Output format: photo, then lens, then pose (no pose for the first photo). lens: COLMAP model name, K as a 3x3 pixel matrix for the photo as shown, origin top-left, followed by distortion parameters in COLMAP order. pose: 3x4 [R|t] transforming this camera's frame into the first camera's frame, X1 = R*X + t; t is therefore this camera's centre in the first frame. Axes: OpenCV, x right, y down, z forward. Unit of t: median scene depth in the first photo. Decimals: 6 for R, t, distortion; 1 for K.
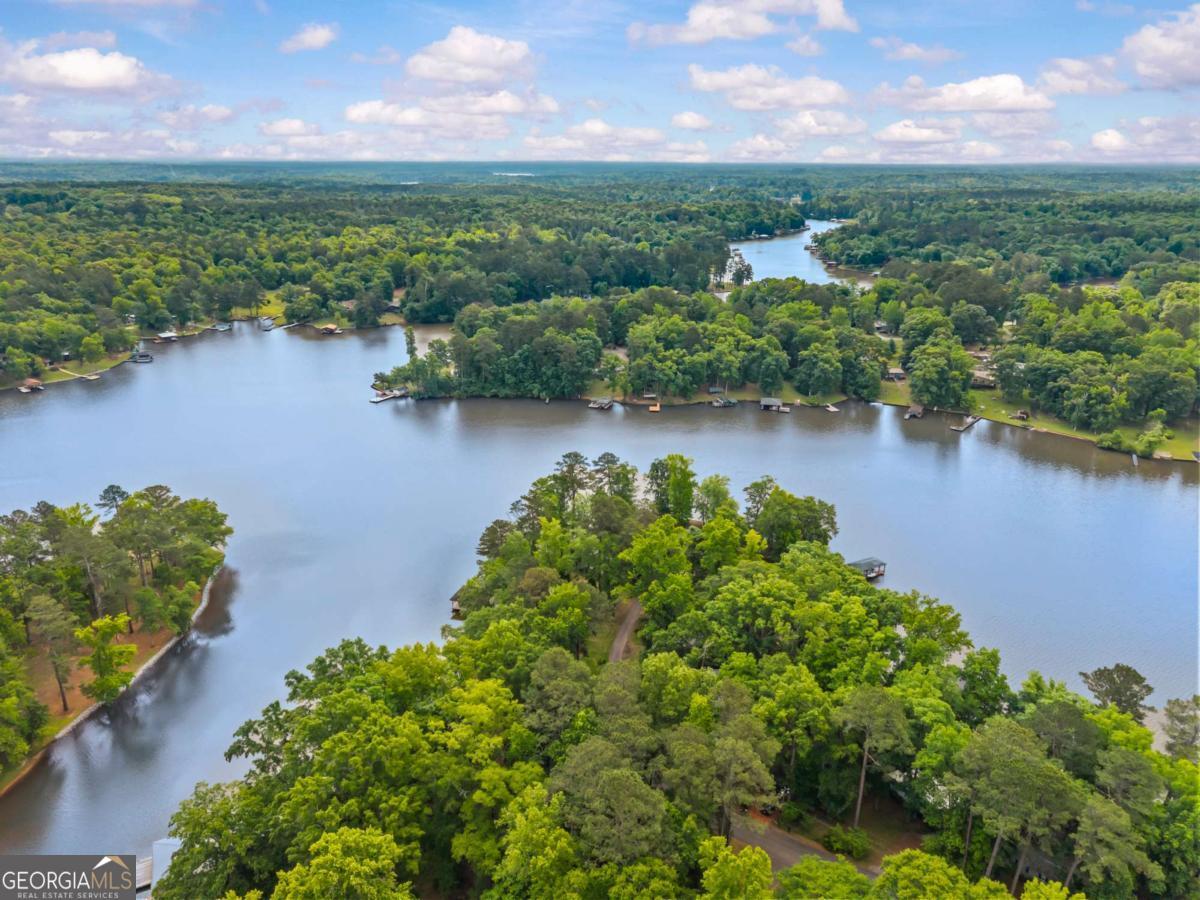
lens RADIAL K [[821.2, 0, 600.0], [0, 821.2, 450.0], [0, 0, 1]] dist [0.073728, -0.128229]
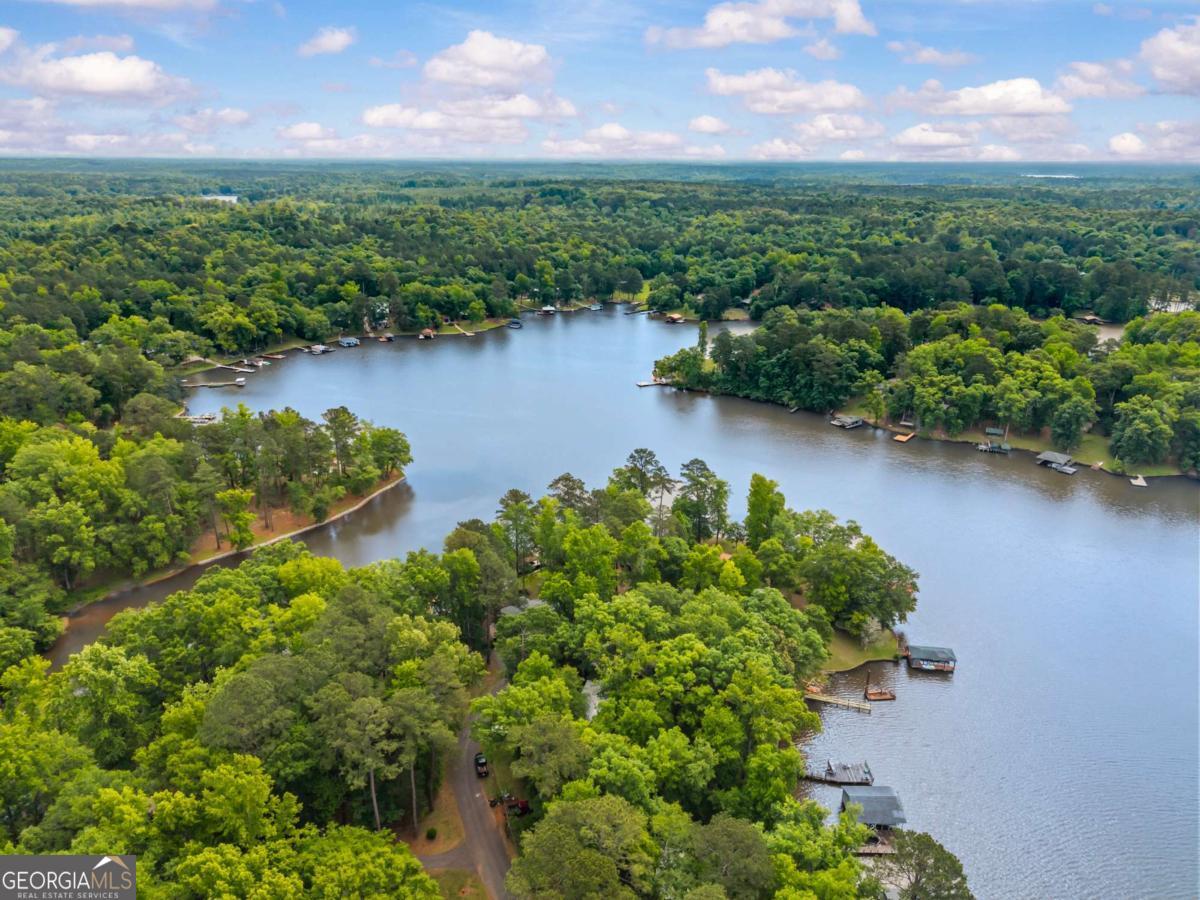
lens RADIAL K [[821.2, 0, 600.0], [0, 821.2, 450.0], [0, 0, 1]] dist [0.073728, -0.128229]
pose [[0.807764, 0.191856, -0.557412, 0.292856], [-0.192361, 0.979584, 0.058407, -0.026532], [0.557238, 0.060046, 0.828179, 0.078694]]
